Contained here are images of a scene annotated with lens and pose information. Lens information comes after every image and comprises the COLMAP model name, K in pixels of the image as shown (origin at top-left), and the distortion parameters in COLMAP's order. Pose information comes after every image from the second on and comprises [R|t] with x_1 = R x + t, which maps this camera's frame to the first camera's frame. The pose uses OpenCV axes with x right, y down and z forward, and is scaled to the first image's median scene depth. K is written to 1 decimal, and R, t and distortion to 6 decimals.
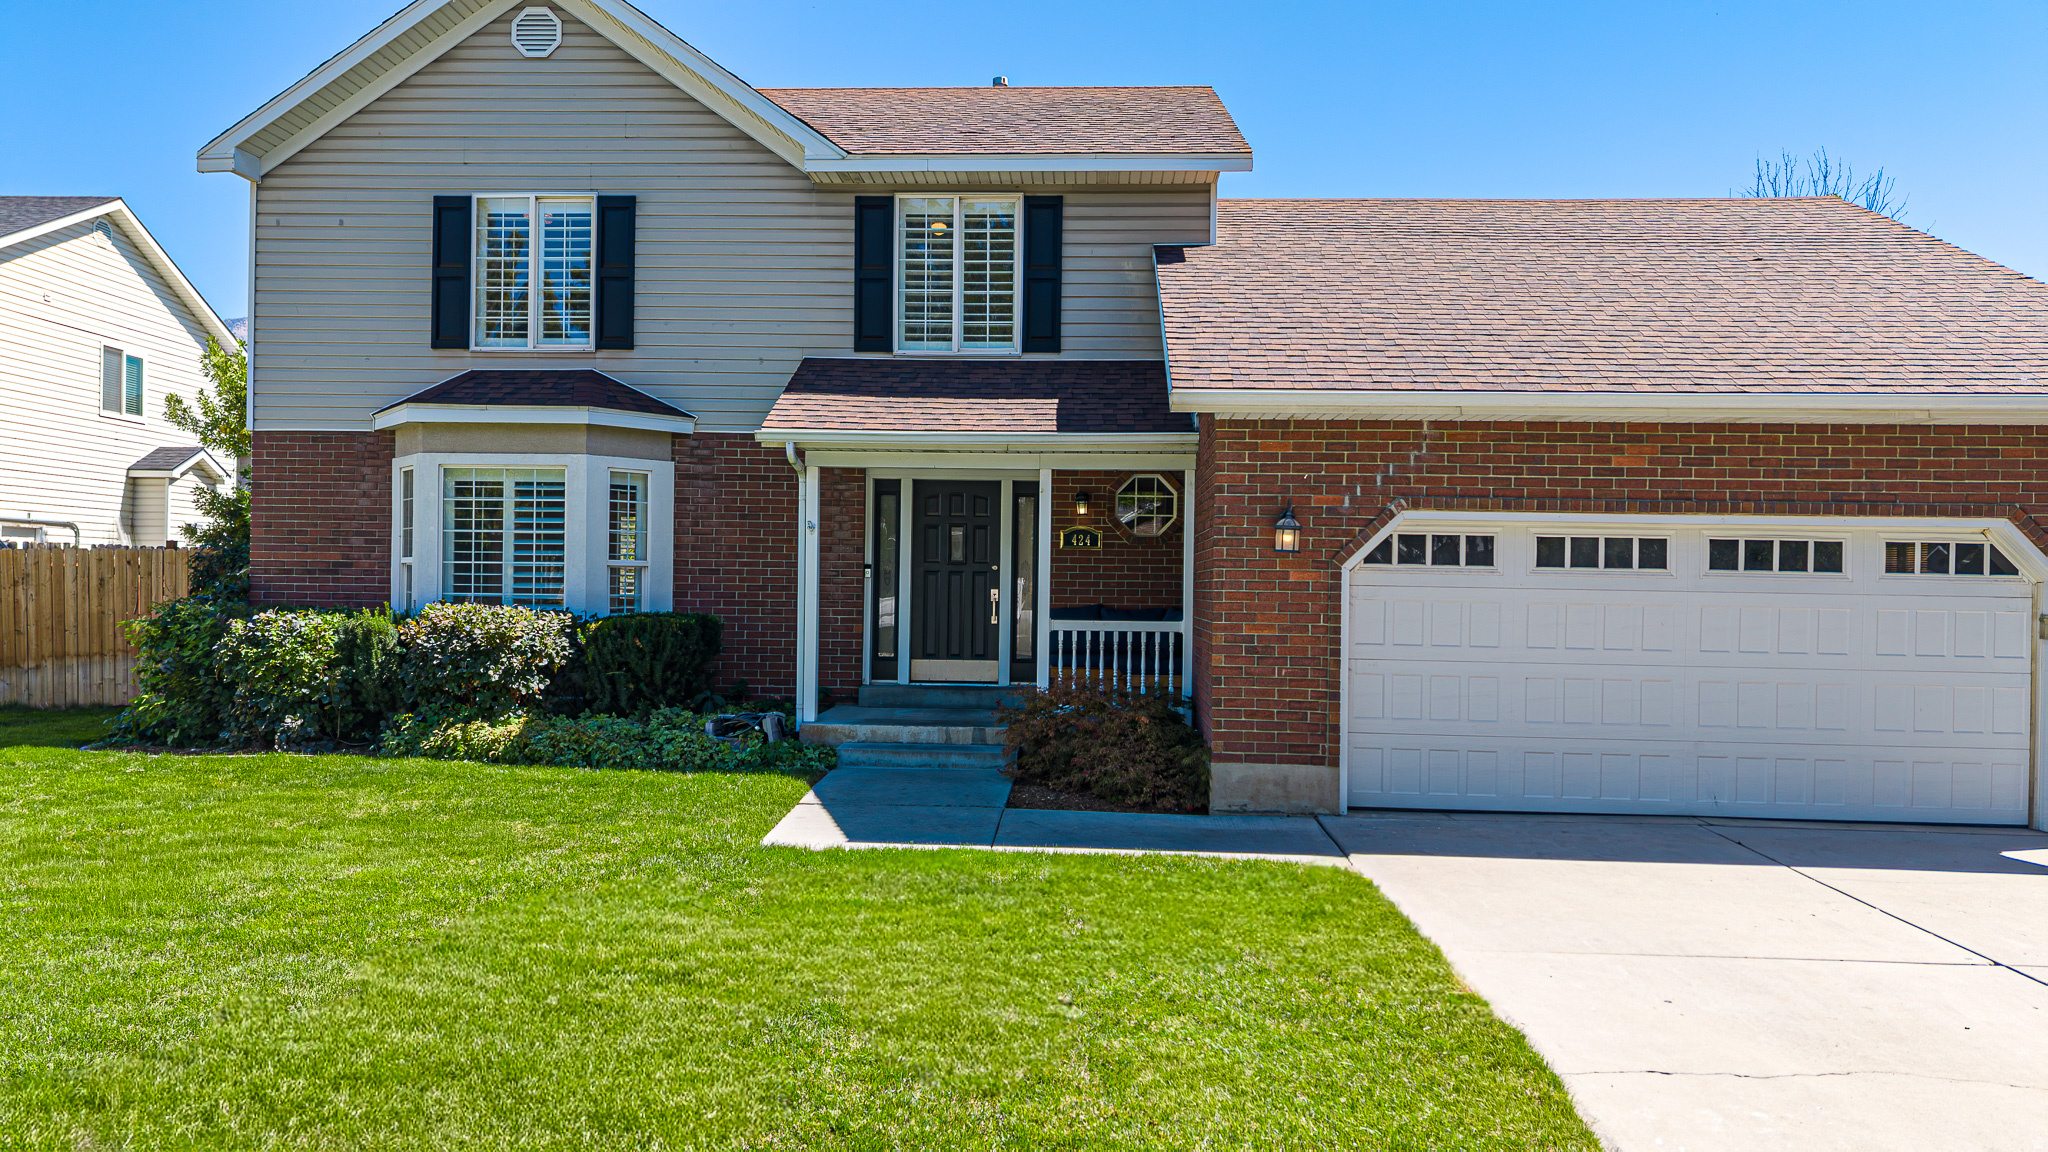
lens RADIAL K [[1380.2, 0, 1022.1], [0, 1380.2, 564.8], [0, 0, 1]] dist [0.086980, -0.099956]
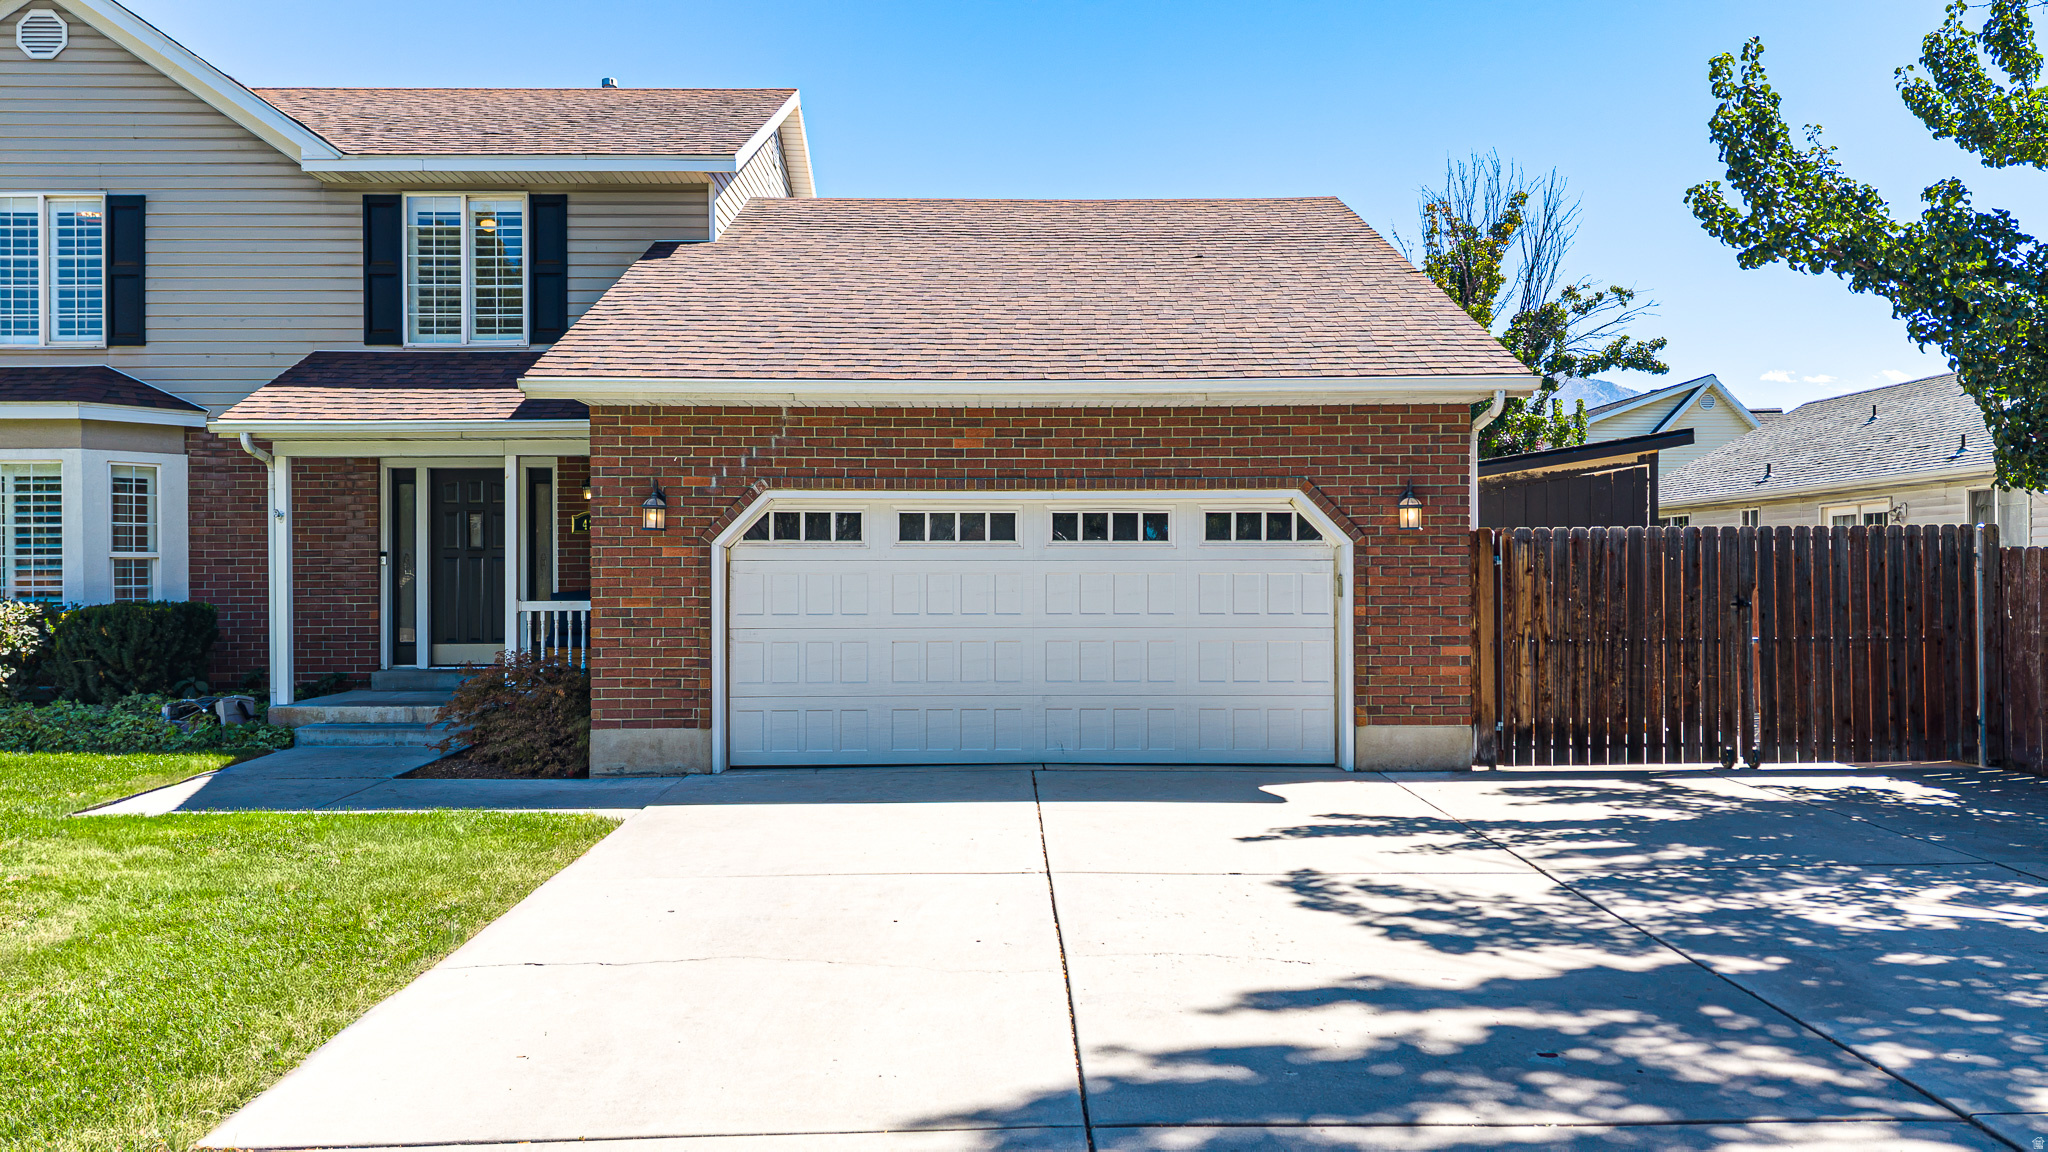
lens RADIAL K [[1373.9, 0, 1024.0], [0, 1373.9, 576.0], [0, 0, 1]] dist [0.004014, 0.002640]
pose [[0.996917, -0.019205, 0.076072, 0.293524], [0.018216, 0.999741, 0.013667, 0.012621], [-0.076315, -0.012239, 0.997009, -0.058625]]
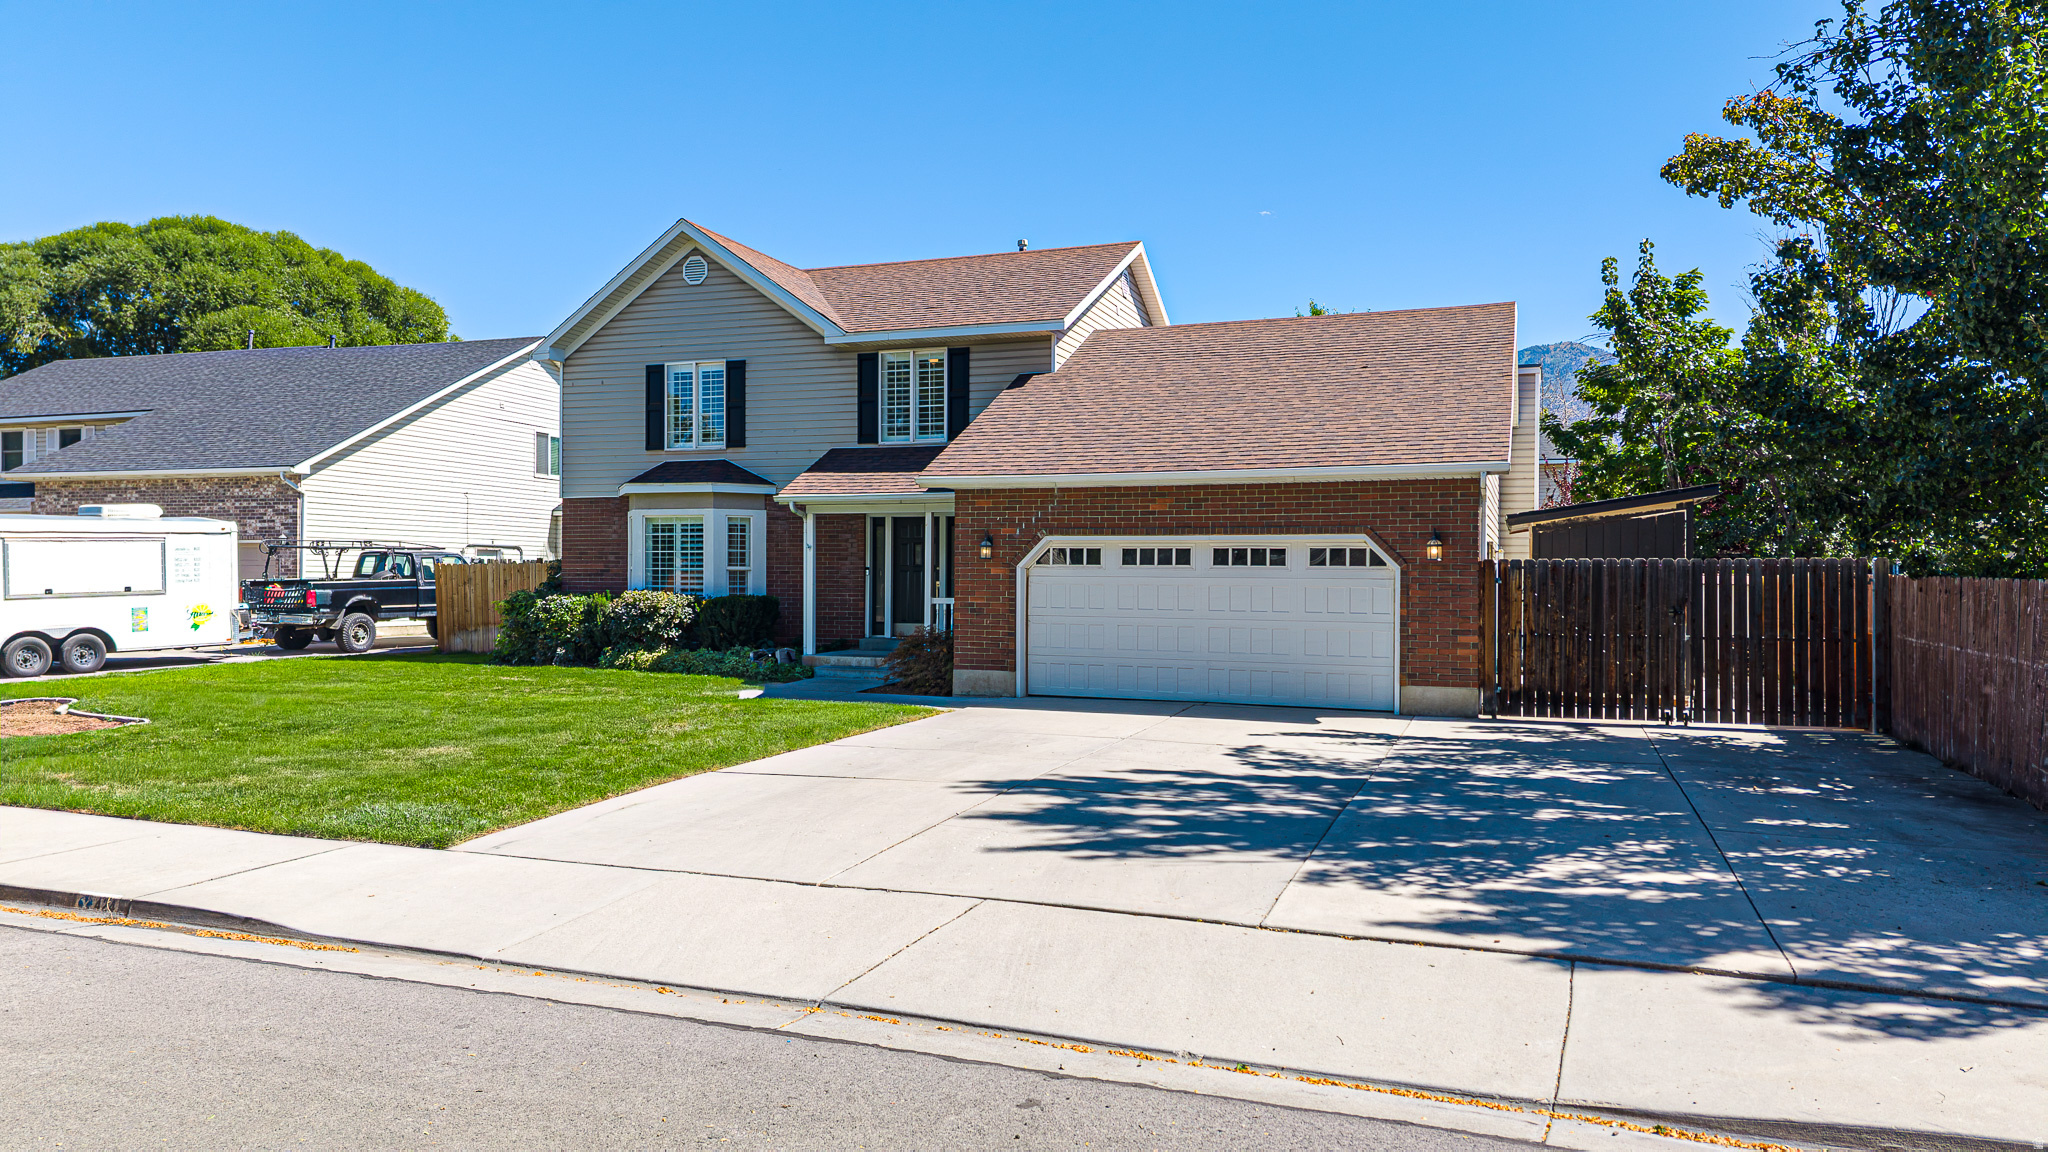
lens RADIAL K [[1363.1, 0, 1024.0], [0, 1363.1, 576.0], [0, 0, 1]] dist [0.123669, -0.000966]
pose [[0.955220, -0.009892, -0.295732, 0.593452], [0.011907, 0.999917, 0.005013, 0.004394], [0.295658, -0.008310, 0.955258, -0.579796]]
